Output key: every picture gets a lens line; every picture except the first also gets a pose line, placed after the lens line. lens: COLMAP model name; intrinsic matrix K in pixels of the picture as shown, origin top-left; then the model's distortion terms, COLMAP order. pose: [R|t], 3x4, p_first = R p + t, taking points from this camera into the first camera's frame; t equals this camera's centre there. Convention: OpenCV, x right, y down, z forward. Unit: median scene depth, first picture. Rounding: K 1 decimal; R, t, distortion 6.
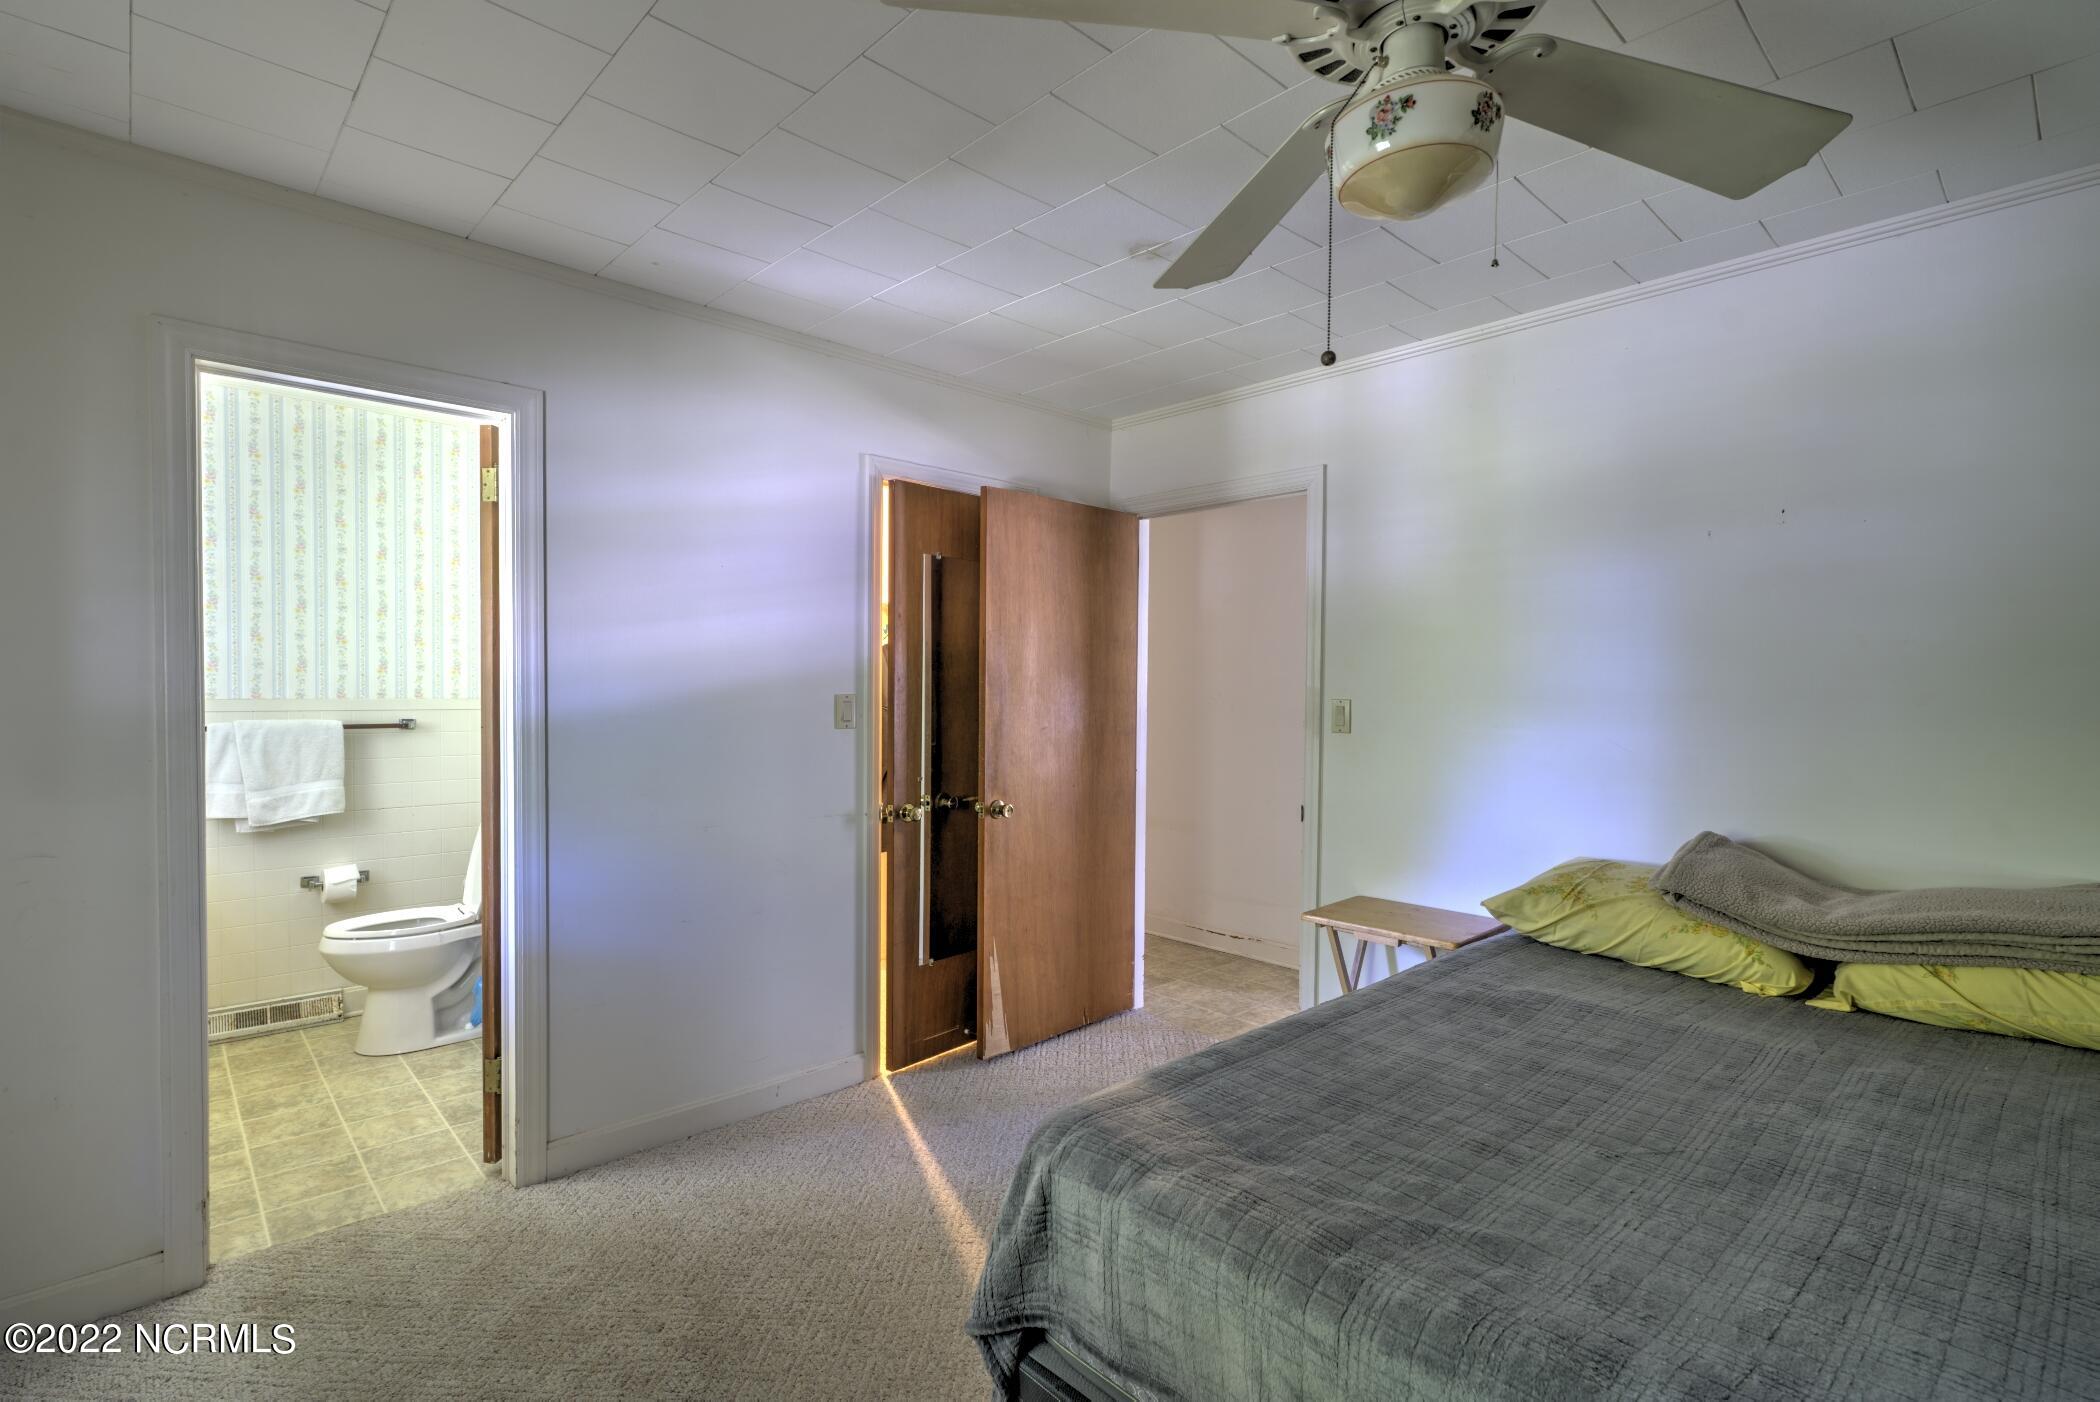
lens RADIAL K [[977.6, 0, 1054.0], [0, 977.6, 706.6], [0, 0, 1]] dist [0.000182, 0.000702]
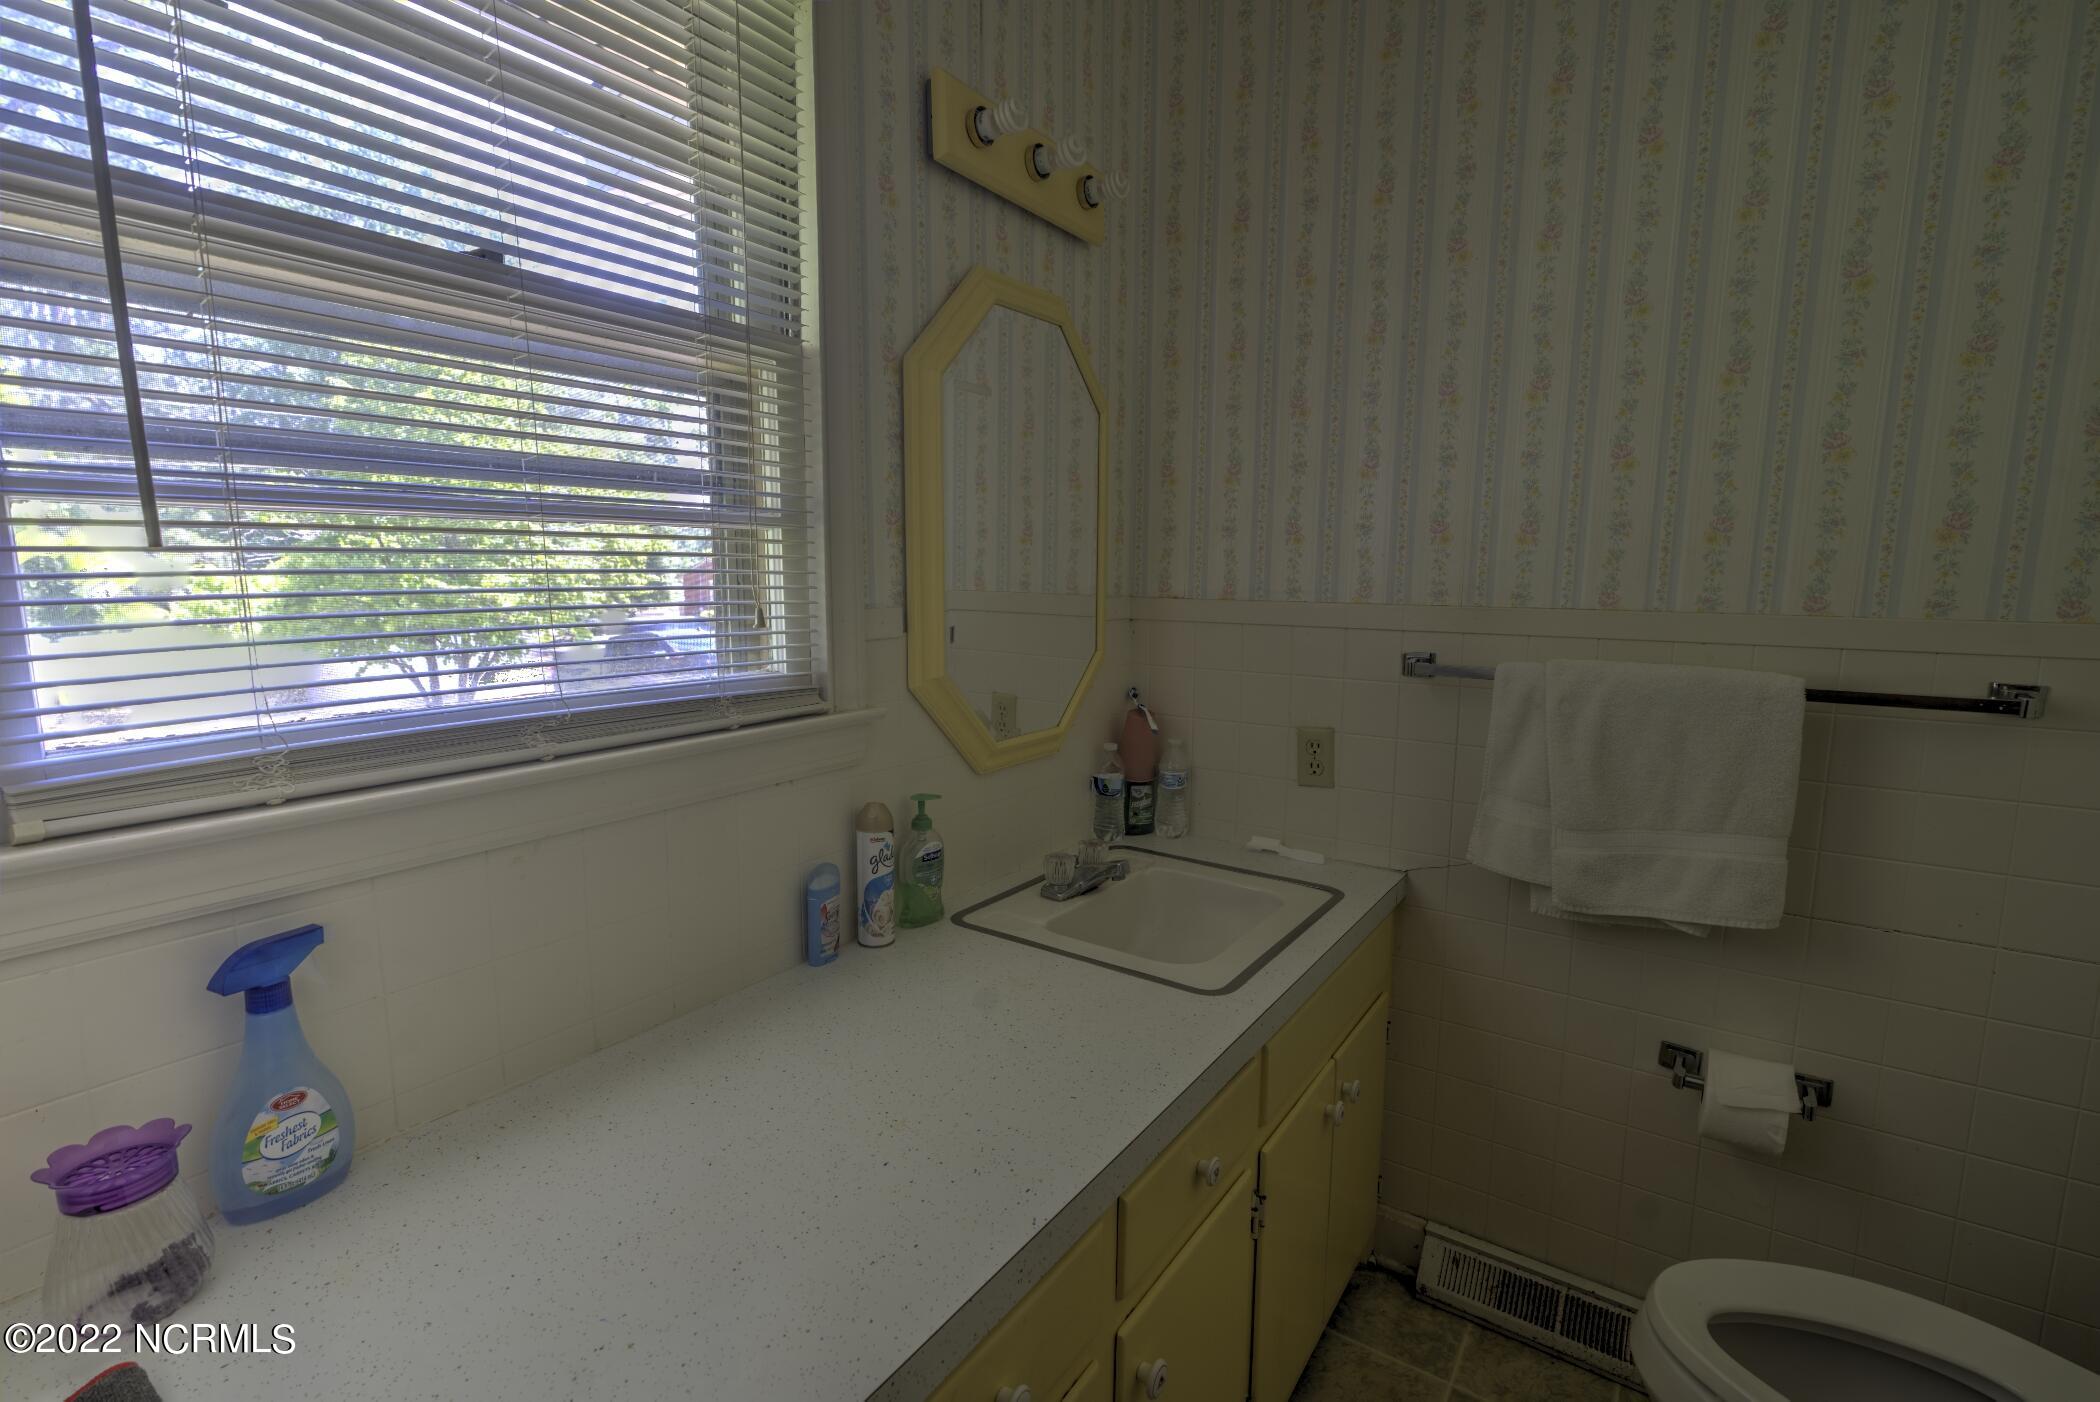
lens RADIAL K [[977.6, 0, 1050.3], [0, 977.6, 717.3], [0, 0, 1]] dist [0.000182, 0.000702]
pose [[0.231028, 0.130863, -0.964106, -0.456108], [-0.030814, 0.991400, 0.127184, -0.008220], [0.972459, 0.000325, 0.233074, 0.664143]]
